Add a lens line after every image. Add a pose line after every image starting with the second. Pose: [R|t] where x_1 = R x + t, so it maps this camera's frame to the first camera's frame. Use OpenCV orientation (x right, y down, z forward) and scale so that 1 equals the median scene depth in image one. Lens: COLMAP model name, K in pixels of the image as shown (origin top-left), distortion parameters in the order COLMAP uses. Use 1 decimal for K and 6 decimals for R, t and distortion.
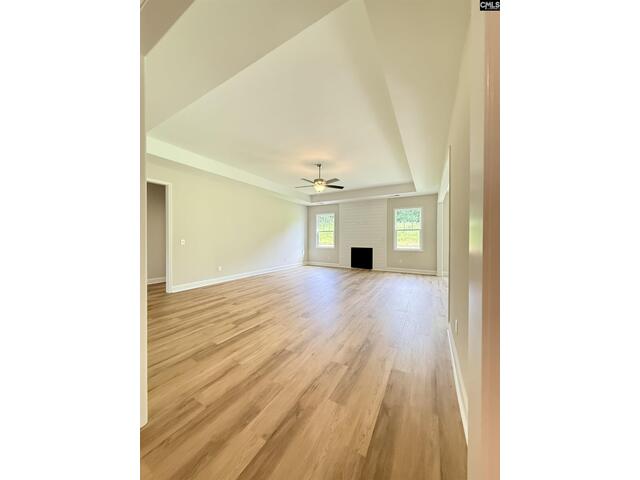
lens RADIAL K [[194.6, 0, 317.9], [0, 194.6, 238.5], [0, 0, 1]] dist [0.000143, 0.000008]
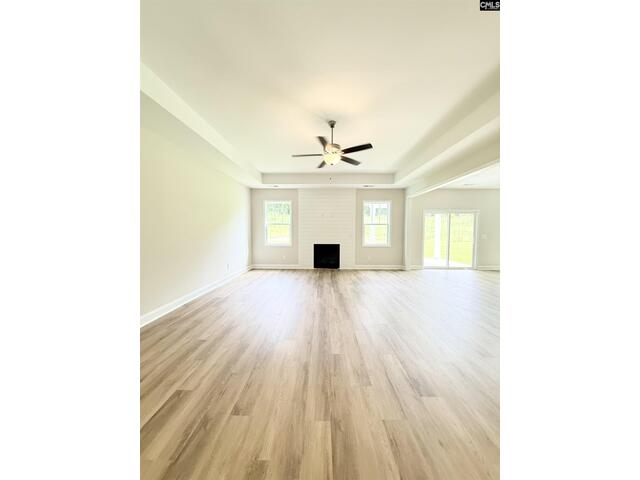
lens RADIAL K [[194.6, 0, 317.9], [0, 194.6, 238.5], [0, 0, 1]] dist [0.000143, 0.000008]
pose [[0.870315, -0.019701, 0.492102, -0.230213], [-0.001680, 0.999075, 0.042969, -0.014002], [-0.492493, -0.038223, 0.869476, 0.286400]]
